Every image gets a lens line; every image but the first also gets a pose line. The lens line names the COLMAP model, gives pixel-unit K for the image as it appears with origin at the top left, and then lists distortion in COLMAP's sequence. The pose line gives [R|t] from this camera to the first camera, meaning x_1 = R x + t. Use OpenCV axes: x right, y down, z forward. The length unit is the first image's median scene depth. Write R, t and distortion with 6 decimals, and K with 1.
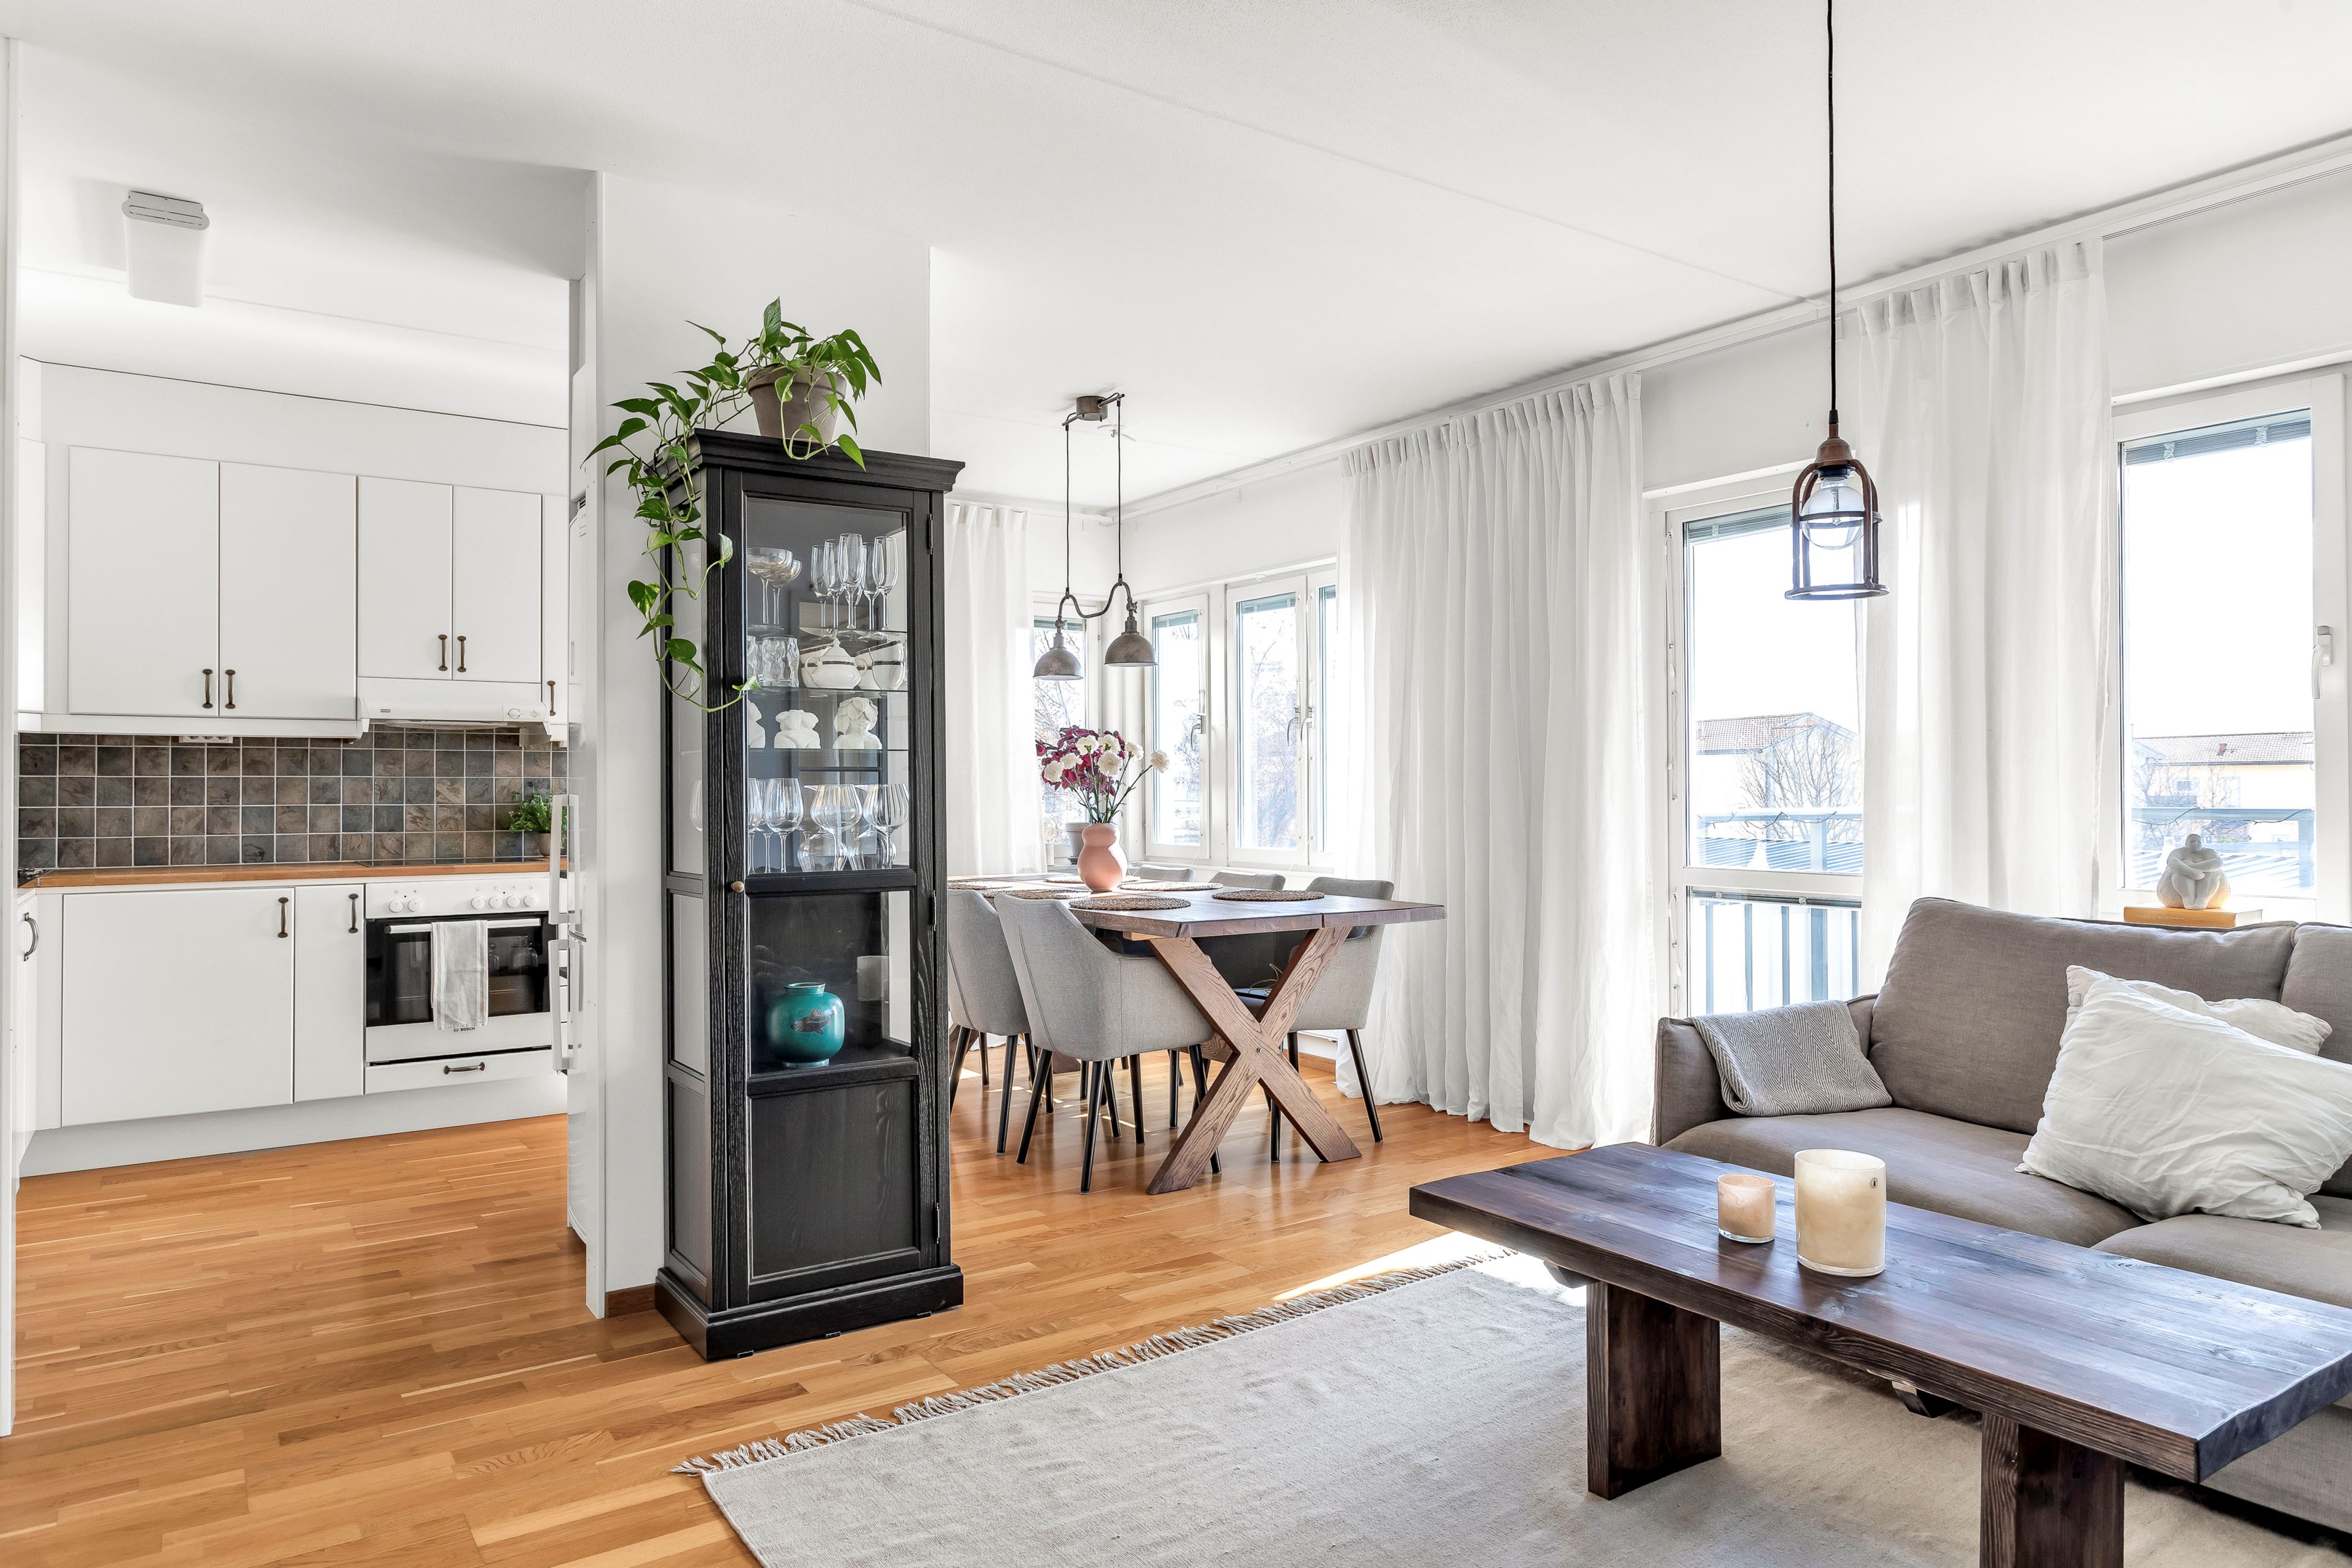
lens RADIAL K [[1388.7, 0, 1176.0], [0, 1388.7, 784.0], [0, 0, 1]] dist [-0.000574, -0.000463]
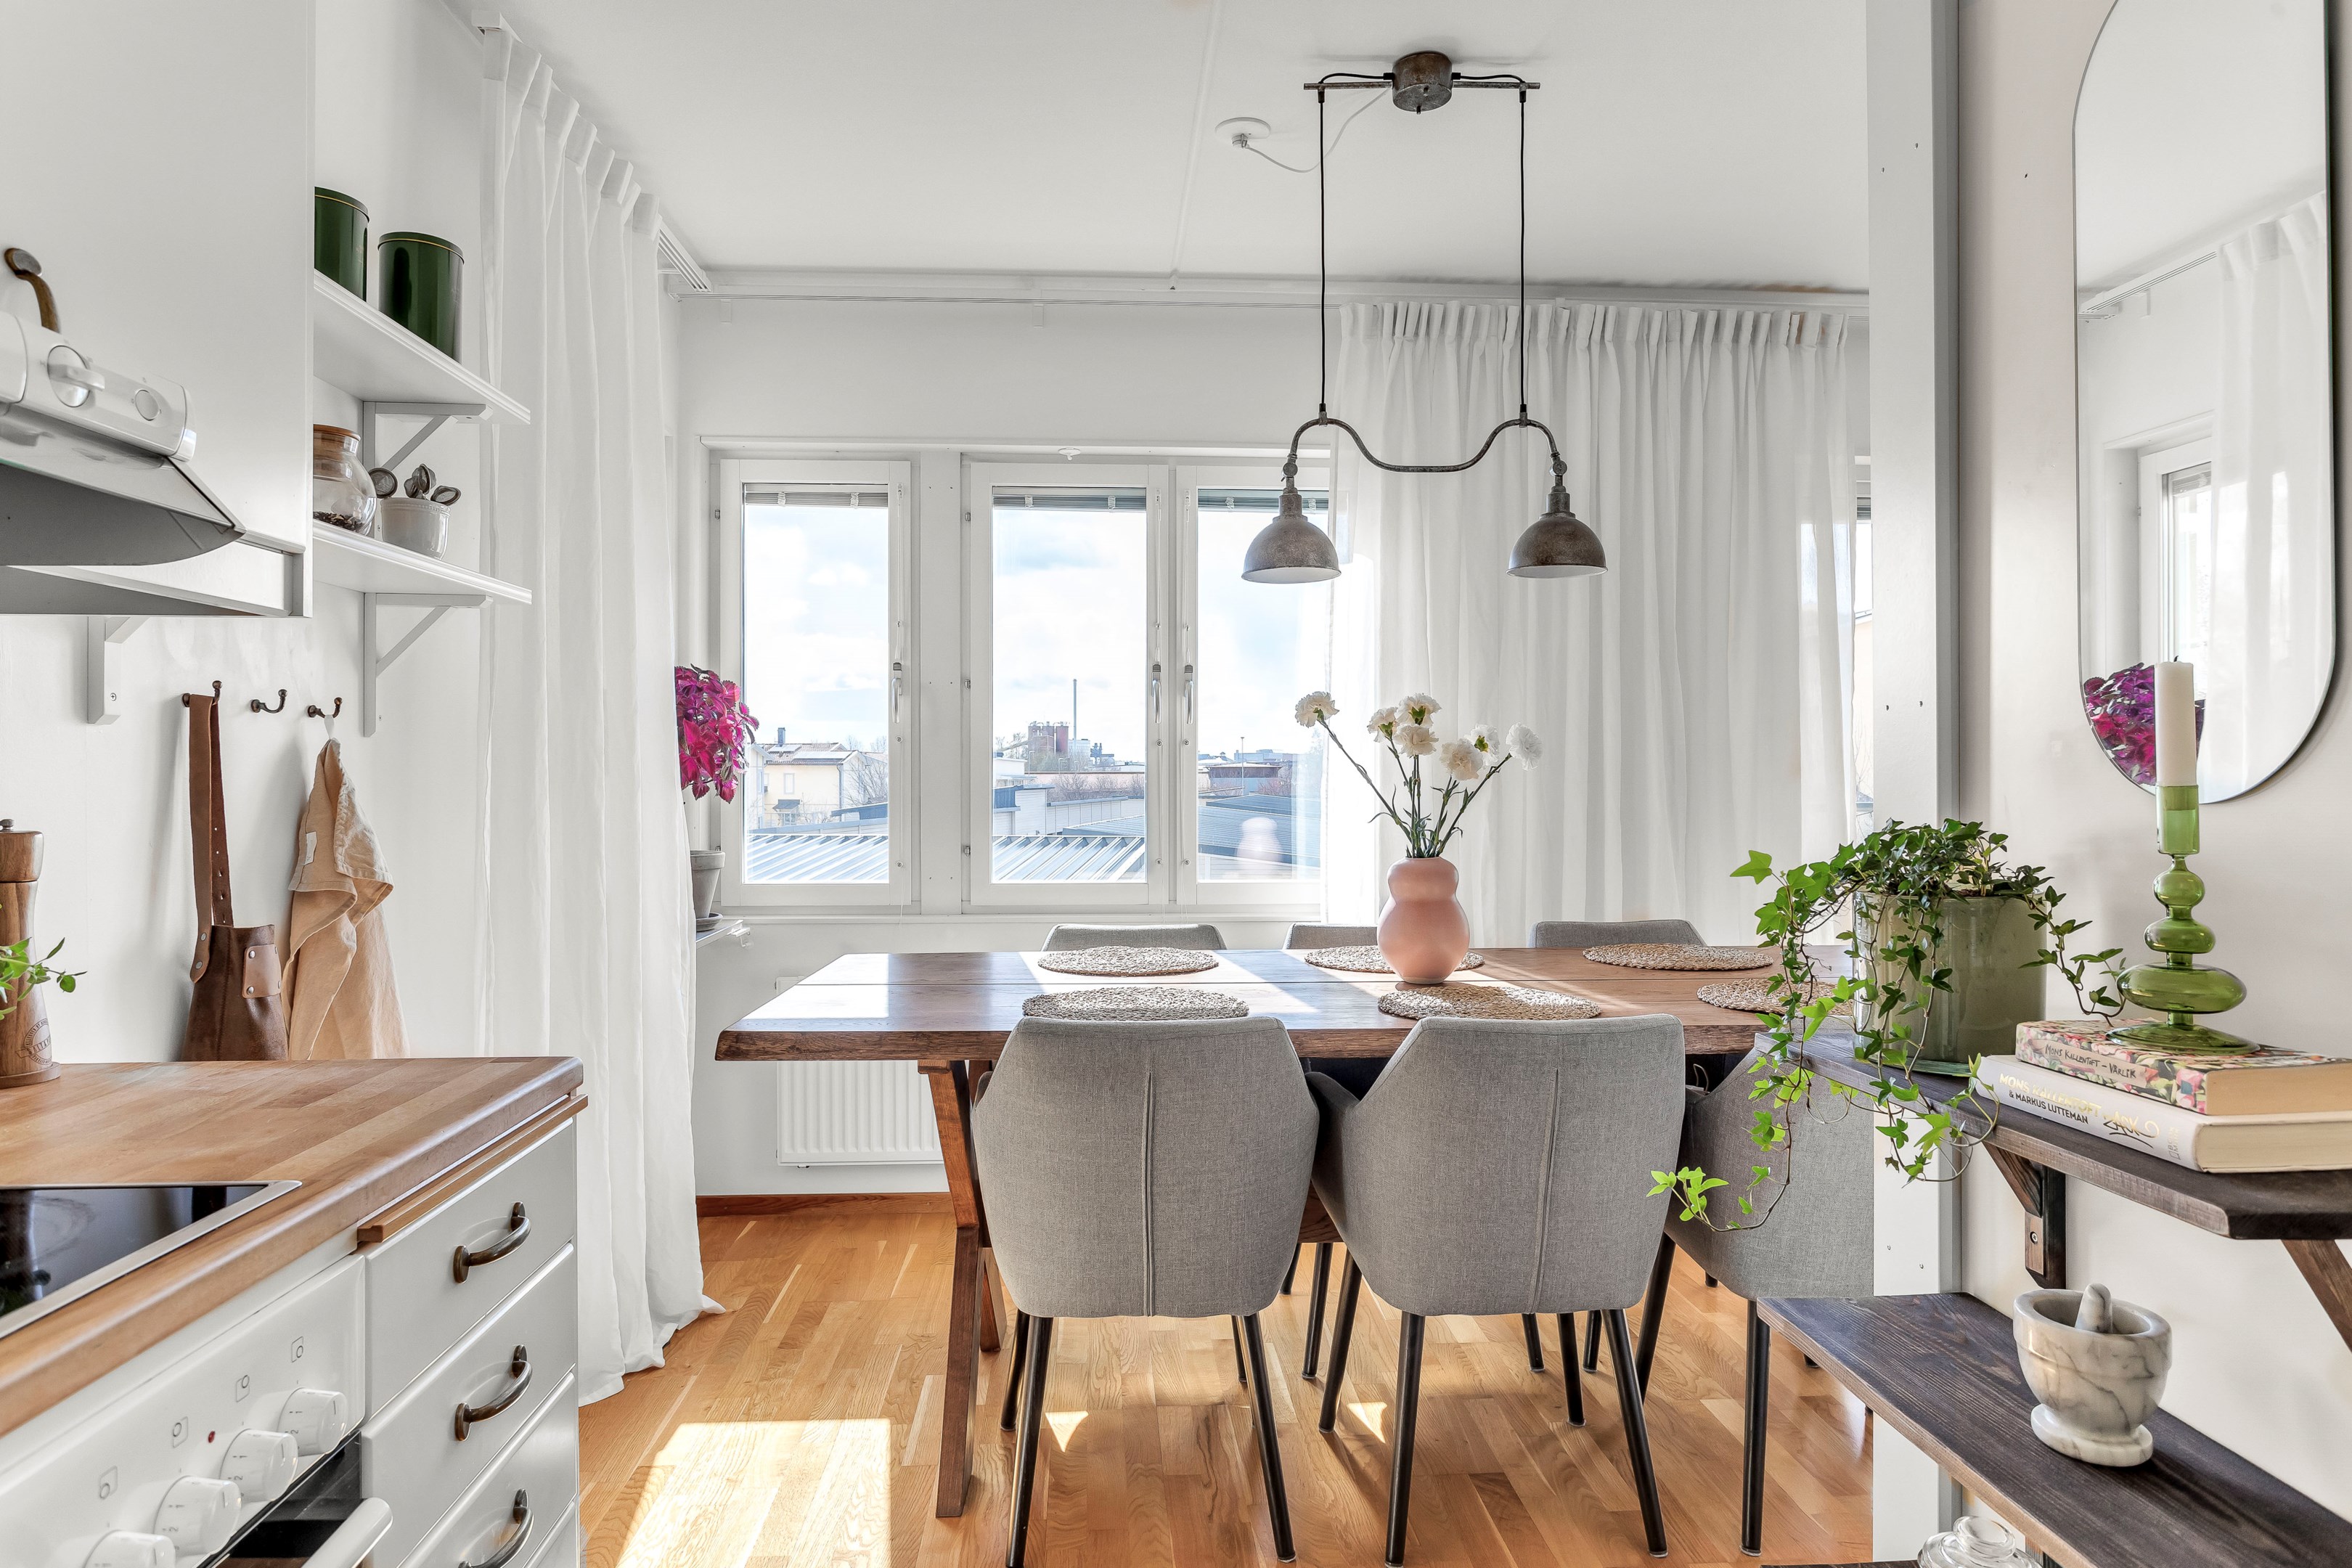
lens RADIAL K [[1388.7, 0, 1176.0], [0, 1388.7, 784.0], [0, 0, 1]] dist [-0.000574, -0.000463]
pose [[0.506521, 0.005192, 0.862212, -0.555365], [-0.001280, 0.999985, -0.005270, 0.002290], [-0.862227, 0.001566, 0.506520, 0.795551]]
